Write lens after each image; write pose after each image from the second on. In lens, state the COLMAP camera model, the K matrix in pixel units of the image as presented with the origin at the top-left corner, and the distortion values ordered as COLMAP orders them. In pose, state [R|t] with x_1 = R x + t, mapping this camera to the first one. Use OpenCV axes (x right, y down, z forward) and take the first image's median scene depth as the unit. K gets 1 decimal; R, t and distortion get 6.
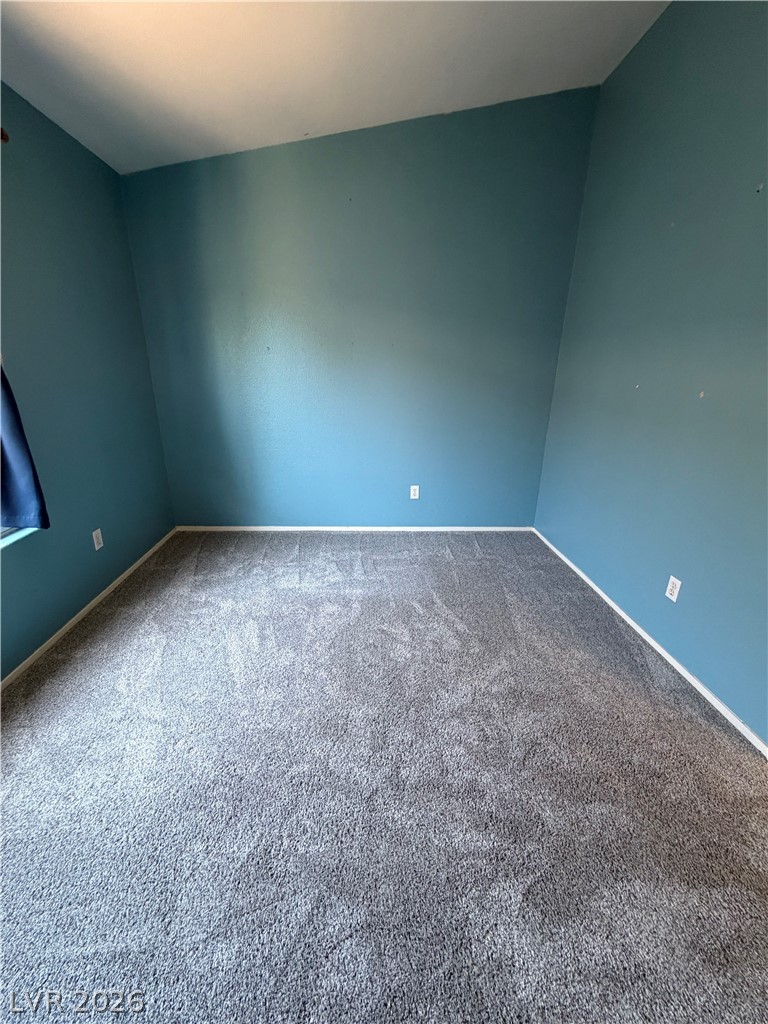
lens RADIAL K [[409.6, 0, 385.8], [0, 409.6, 508.8], [0, 0, 1]] dist [-0.001295, 0.000360]
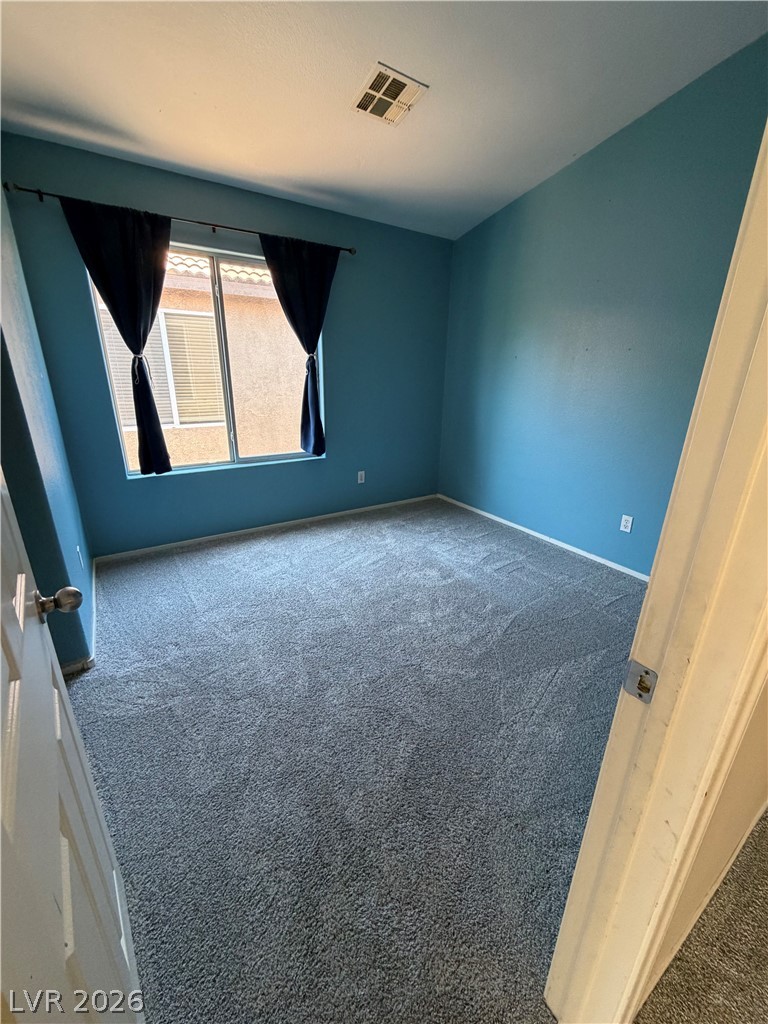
lens RADIAL K [[409.6, 0, 385.8], [0, 409.6, 508.8], [0, 0, 1]] dist [-0.001295, 0.000360]
pose [[0.500346, 0.270198, -0.822586, 0.669496], [-0.294402, 0.946544, 0.131842, -0.046562], [0.814237, 0.176204, 0.553146, 0.178467]]
